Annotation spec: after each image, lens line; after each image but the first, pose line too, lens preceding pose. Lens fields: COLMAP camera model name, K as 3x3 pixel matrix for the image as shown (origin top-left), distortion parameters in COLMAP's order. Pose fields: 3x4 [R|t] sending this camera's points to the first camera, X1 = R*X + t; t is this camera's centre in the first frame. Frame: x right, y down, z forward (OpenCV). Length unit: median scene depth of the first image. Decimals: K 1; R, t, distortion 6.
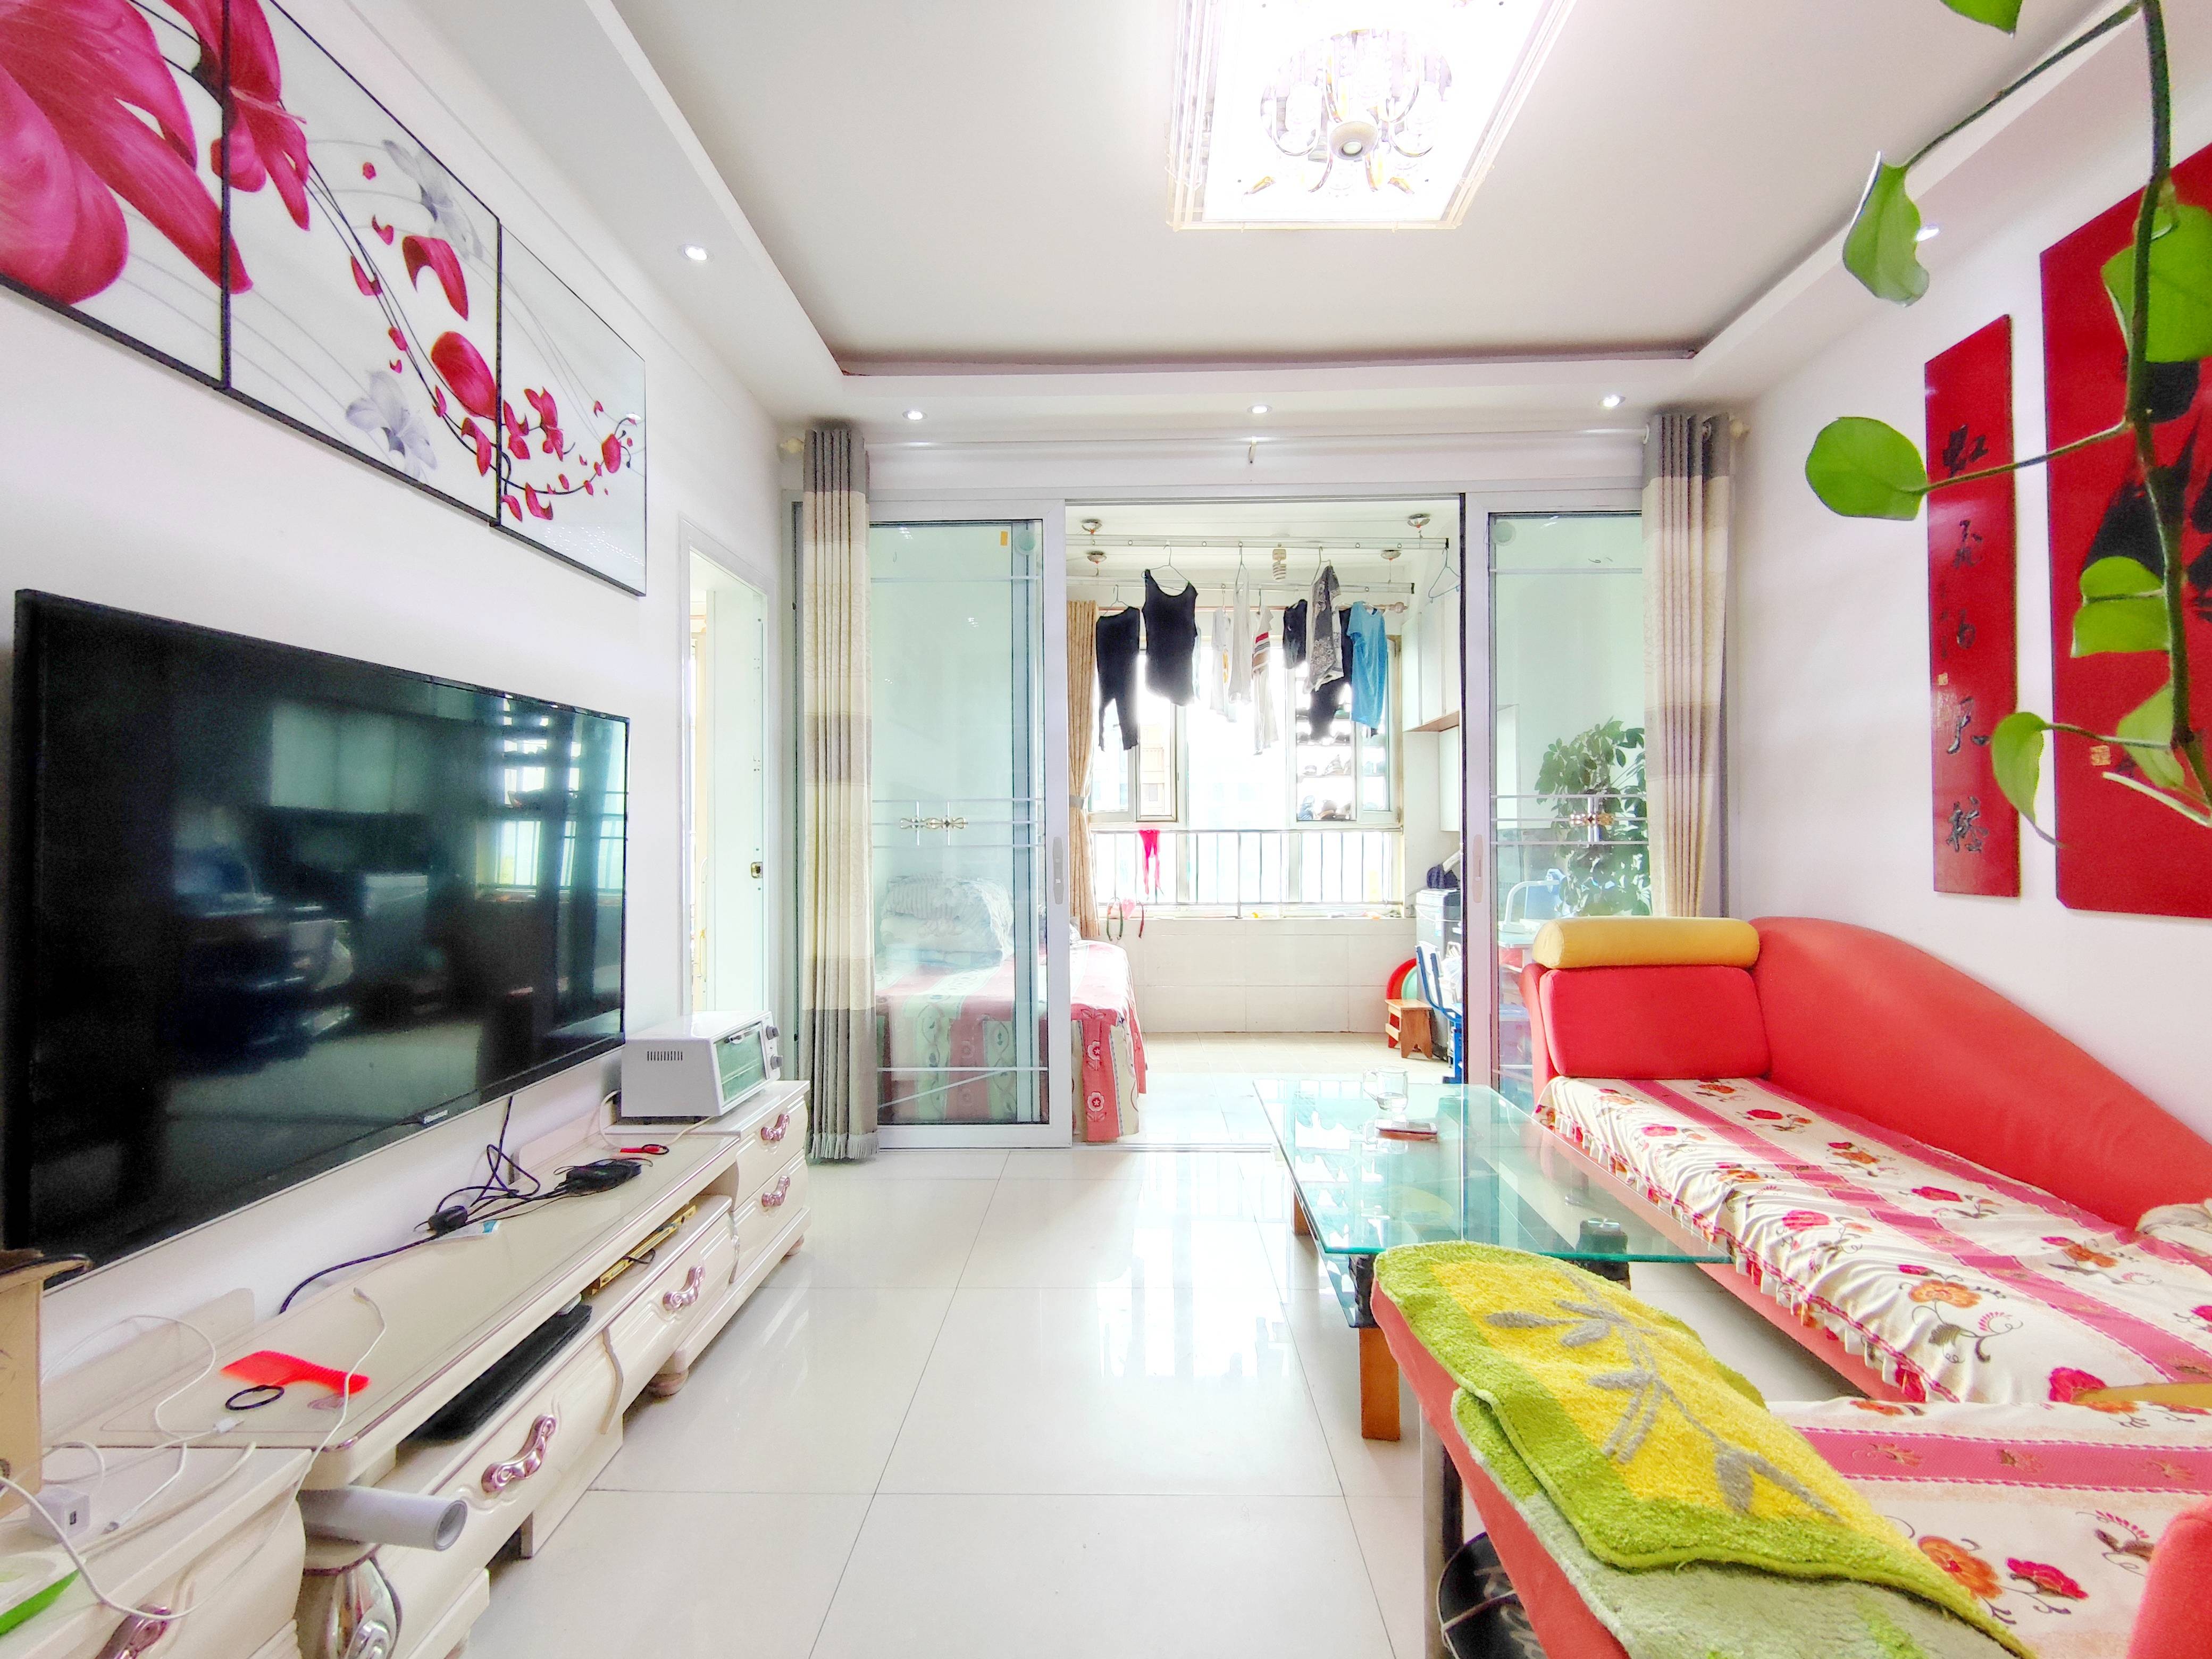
lens RADIAL K [[1019.3, 0, 1107.0], [0, 1019.3, 828.0], [0, 0, 1]] dist [0.015249, 0.000109]
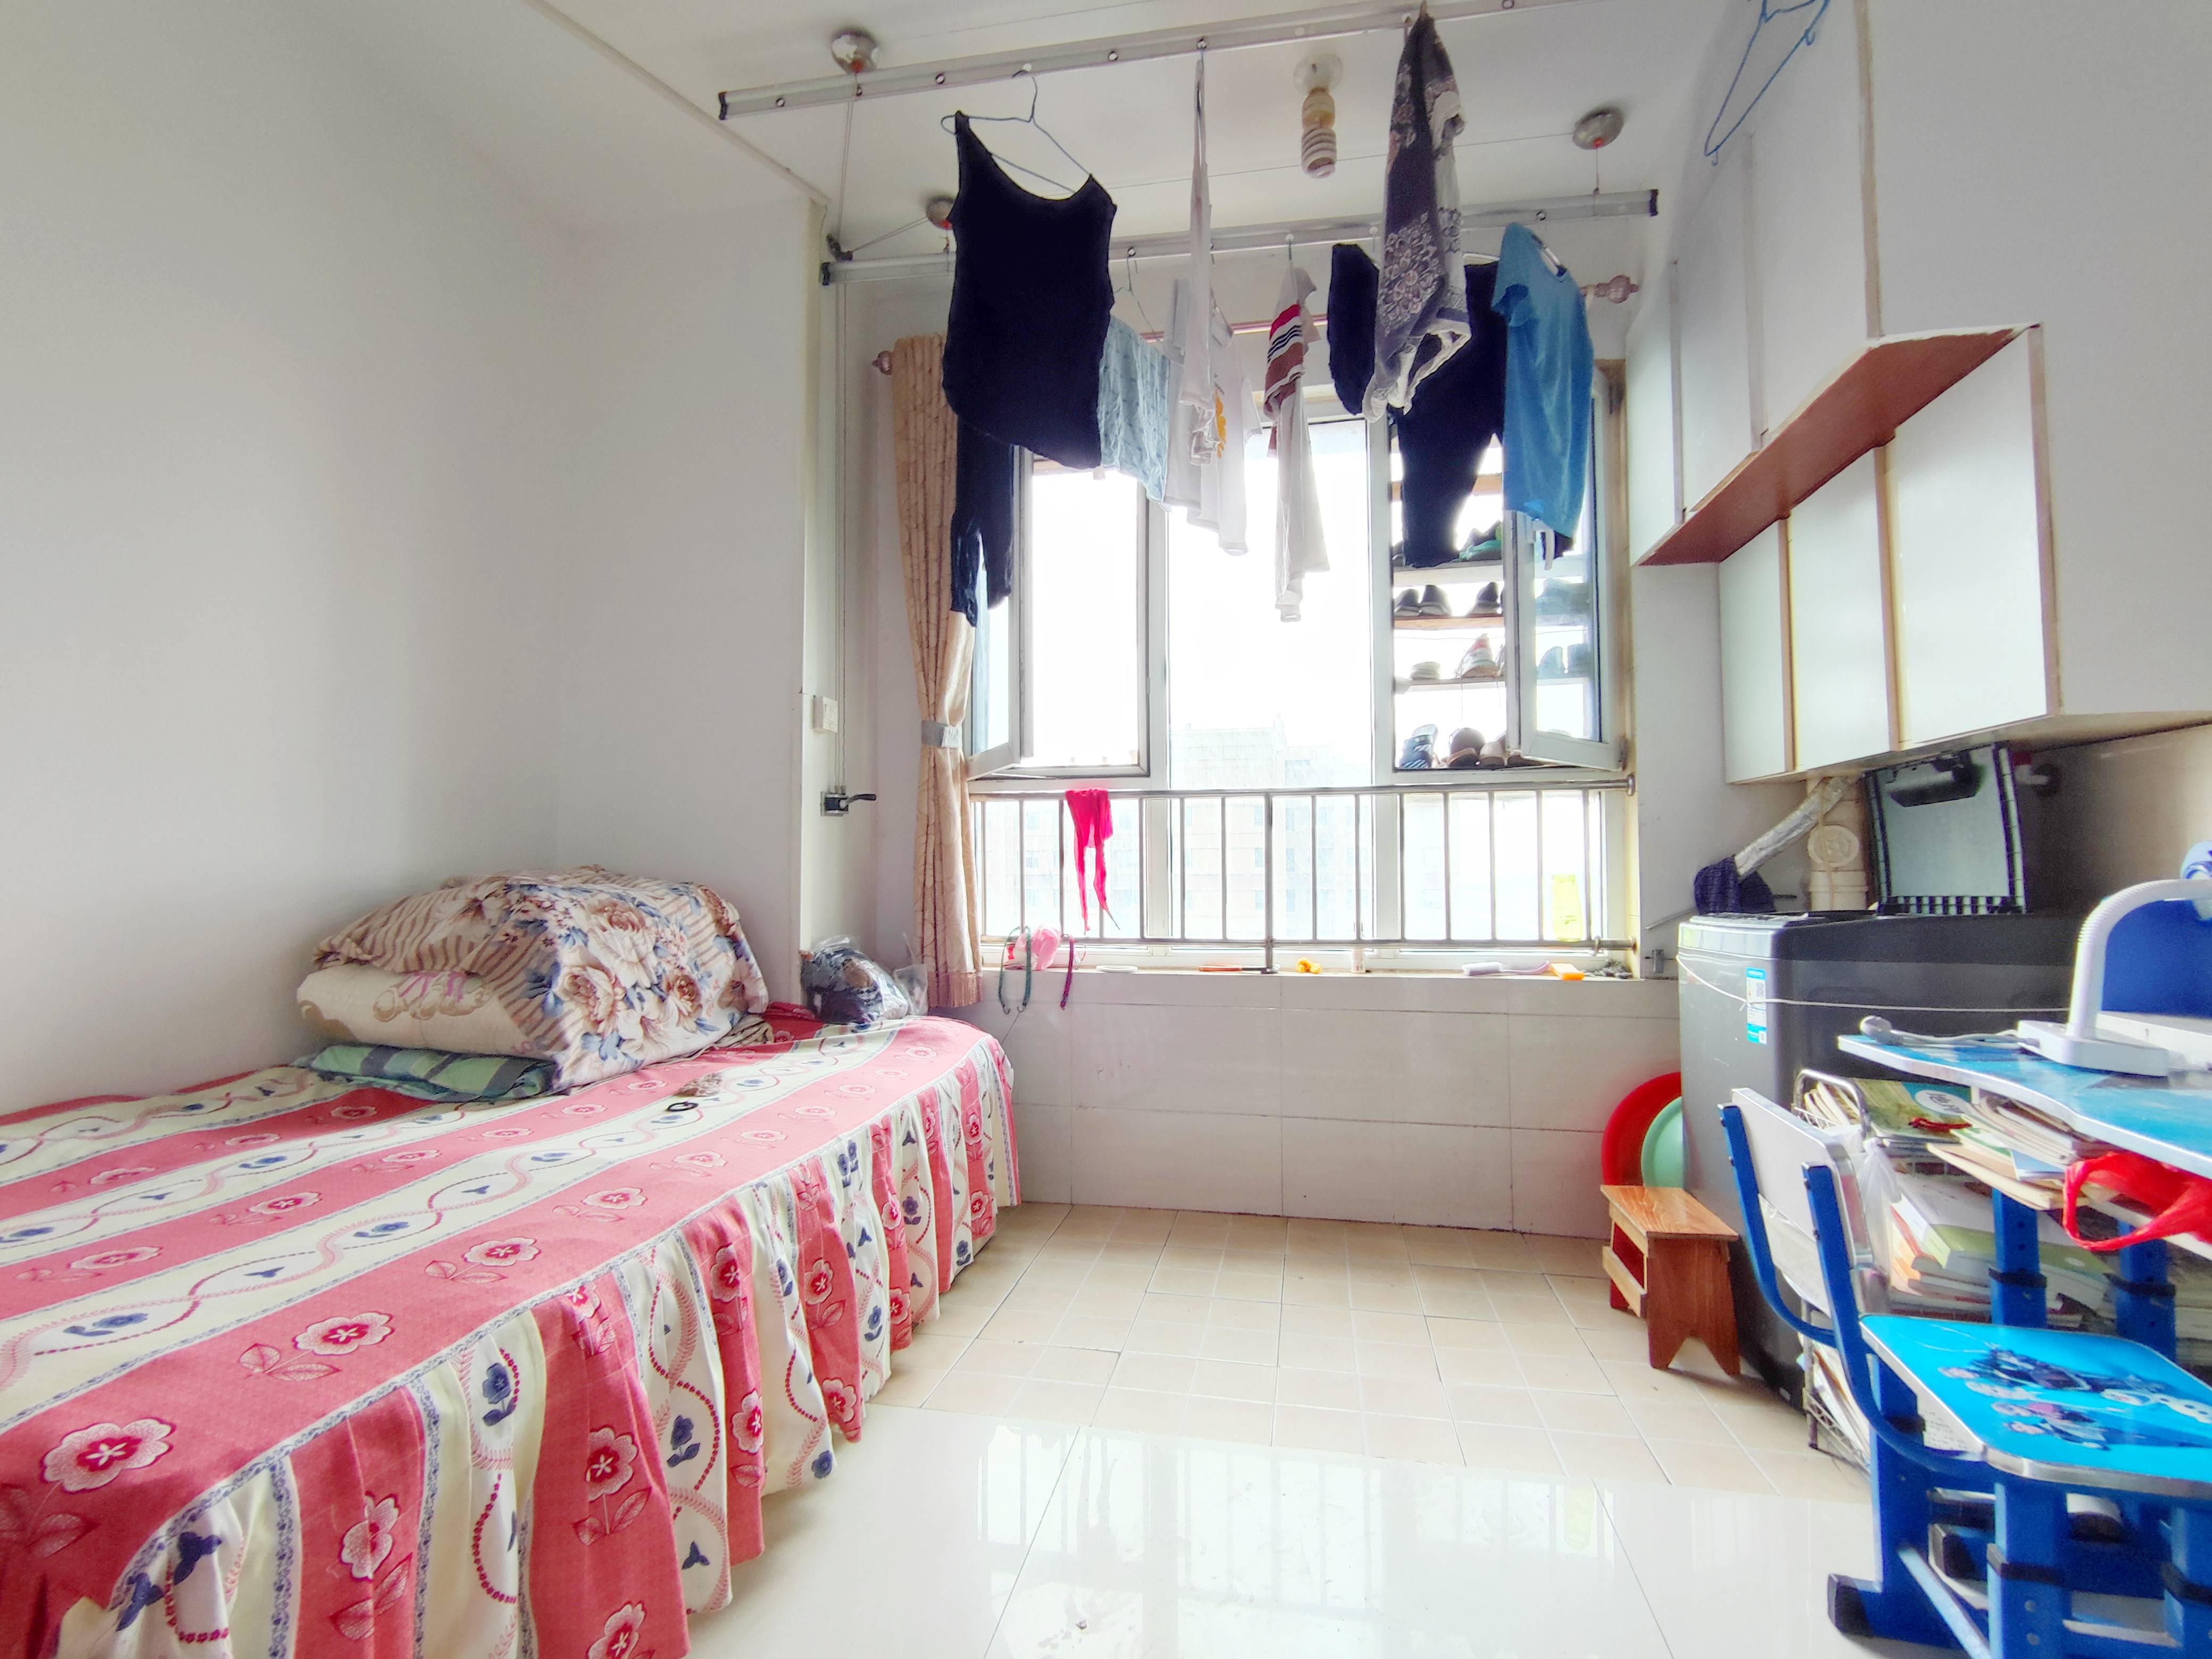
lens RADIAL K [[1019.3, 0, 1108.4], [0, 1019.3, 829.8], [0, 0, 1]] dist [0.015249, 0.000109]
pose [[0.986080, -0.005366, -0.166185, 0.138518], [0.000534, 0.999576, -0.029107, 0.036103], [0.166271, 0.028613, 0.985665, 0.525163]]
